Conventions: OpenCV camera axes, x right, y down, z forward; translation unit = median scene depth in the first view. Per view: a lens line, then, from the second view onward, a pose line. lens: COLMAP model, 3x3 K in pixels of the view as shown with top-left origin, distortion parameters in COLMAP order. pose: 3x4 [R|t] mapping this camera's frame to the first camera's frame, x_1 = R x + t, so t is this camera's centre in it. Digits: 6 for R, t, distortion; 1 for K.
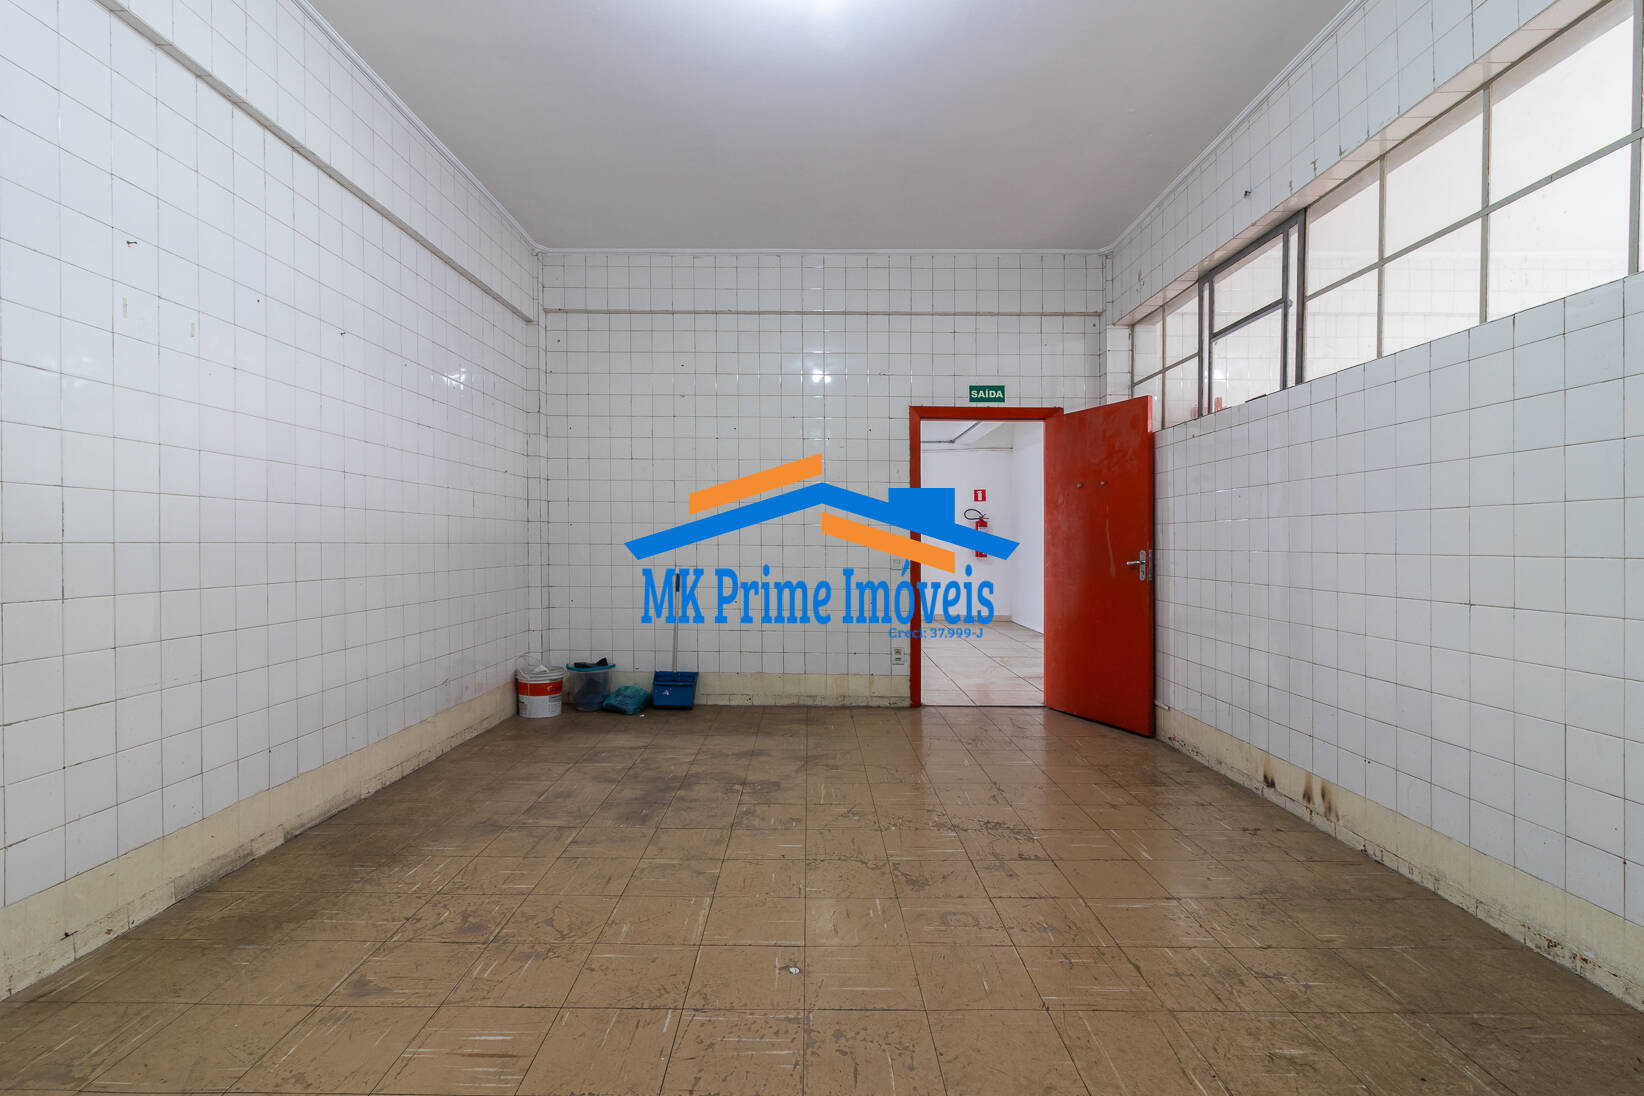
lens RADIAL K [[762.5, 0, 818.2], [0, 762.5, 540.2], [0, 0, 1]] dist [-0.000615, 0.000890]
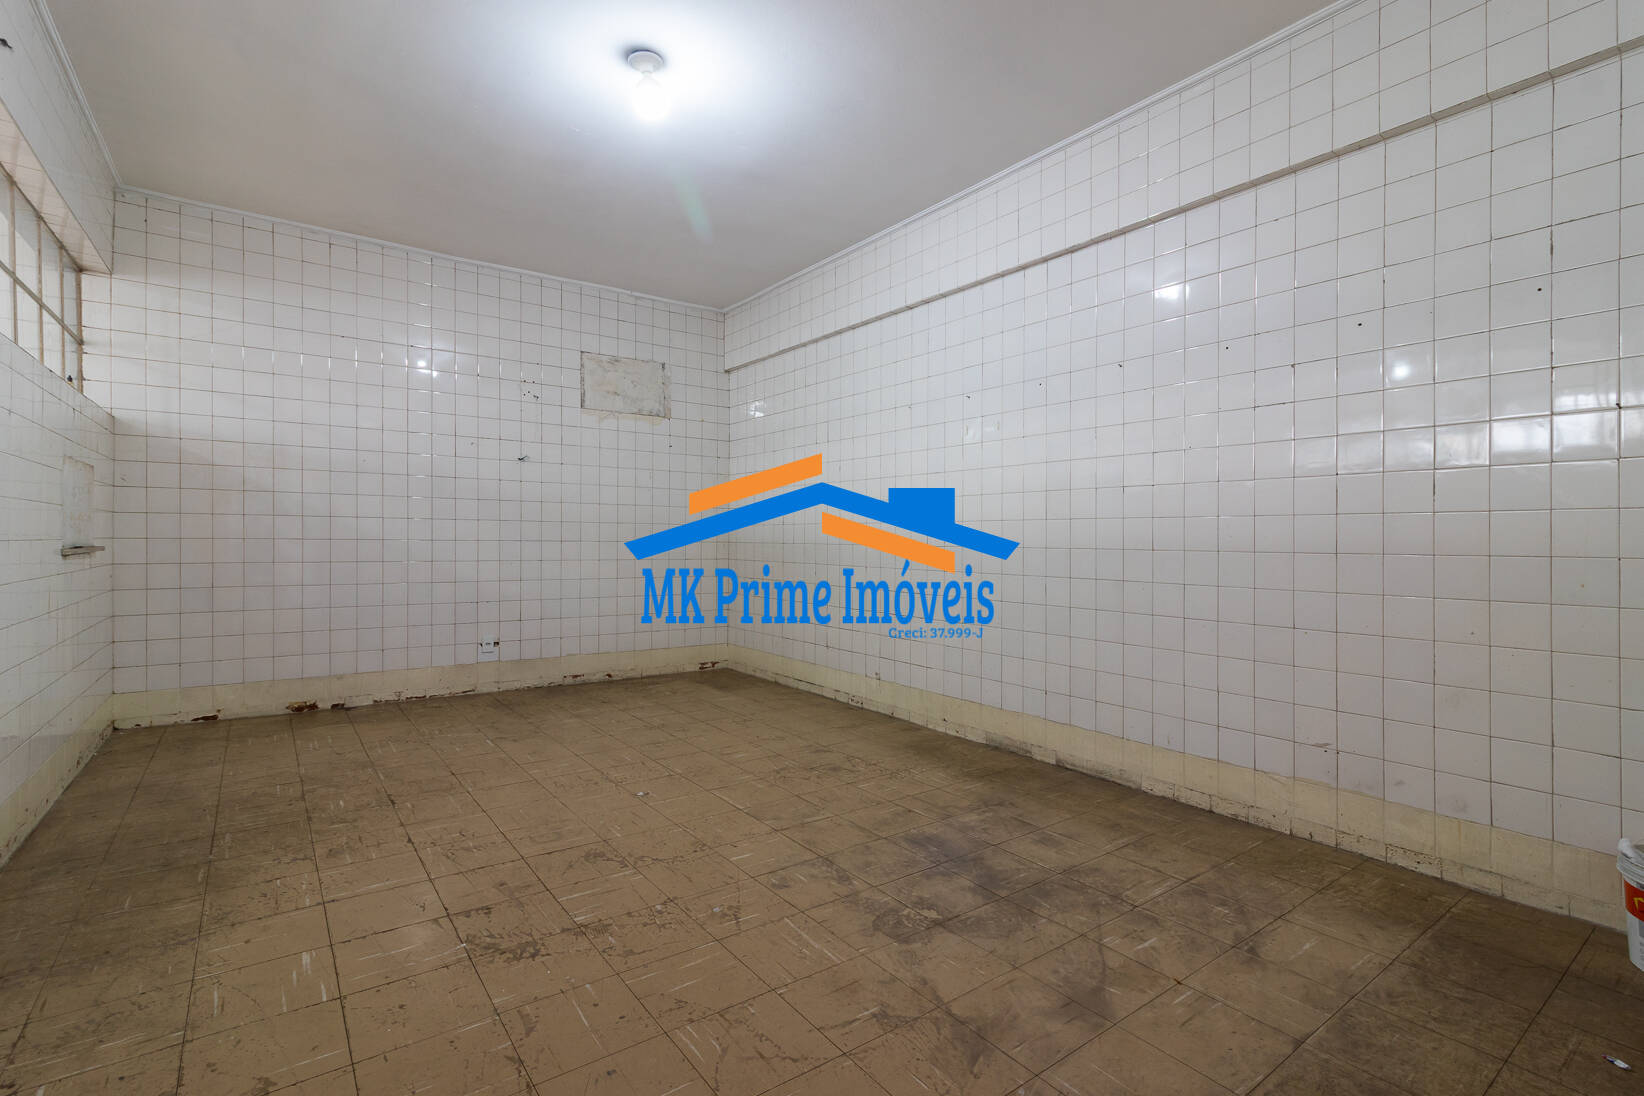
lens RADIAL K [[762.5, 0, 820.6], [0, 762.5, 551.4], [0, 0, 1]] dist [-0.000615, 0.000890]
pose [[-0.811392, -0.010322, -0.584411, 0.418643], [-0.015329, 0.999876, 0.003623, 0.009901], [0.584301, 0.011898, -0.811450, 1.707844]]
